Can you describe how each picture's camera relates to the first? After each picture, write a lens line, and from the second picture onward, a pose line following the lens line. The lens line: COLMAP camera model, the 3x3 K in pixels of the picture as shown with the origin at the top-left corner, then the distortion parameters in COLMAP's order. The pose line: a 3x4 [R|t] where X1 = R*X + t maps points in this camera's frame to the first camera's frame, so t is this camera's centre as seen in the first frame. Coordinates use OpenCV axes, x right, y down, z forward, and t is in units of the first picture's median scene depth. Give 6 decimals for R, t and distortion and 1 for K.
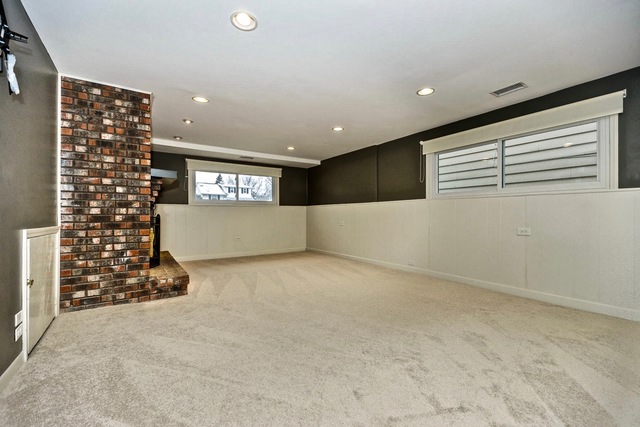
lens RADIAL K [[278.4, 0, 321.3], [0, 278.4, 213.9], [0, 0, 1]] dist [0.034175, -0.001074]
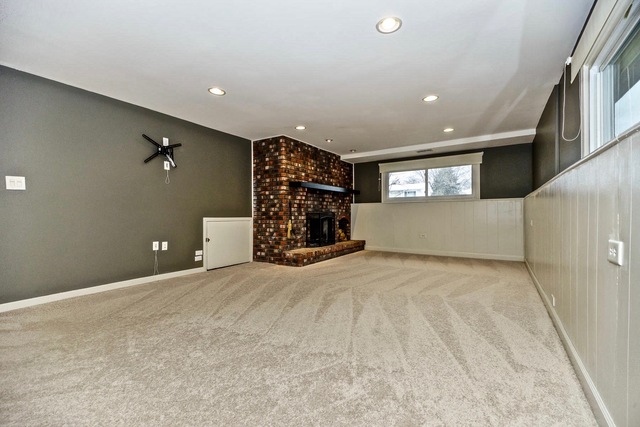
lens RADIAL K [[278.4, 0, 319.9], [0, 278.4, 214.6], [0, 0, 1]] dist [0.034175, -0.001074]
pose [[0.404471, 0.000620, -0.914550, 0.958948], [0.009601, 0.999942, 0.004924, 0.016412], [0.914500, -0.010772, 0.404442, 0.584489]]
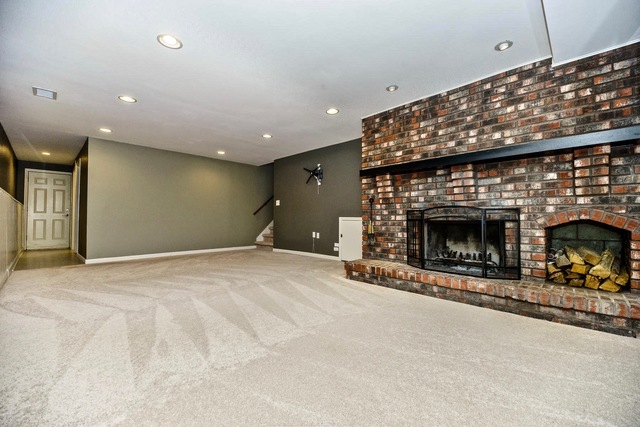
lens RADIAL K [[271.6, 0, 320.6], [0, 271.6, 213.8], [0, 0, 1]] dist [0.002333, -0.000024]
pose [[-0.982044, -0.001817, -0.188644, -0.141619], [0.002476, 0.999743, -0.022522, 0.050404], [0.188637, -0.022585, -0.981787, 2.260938]]
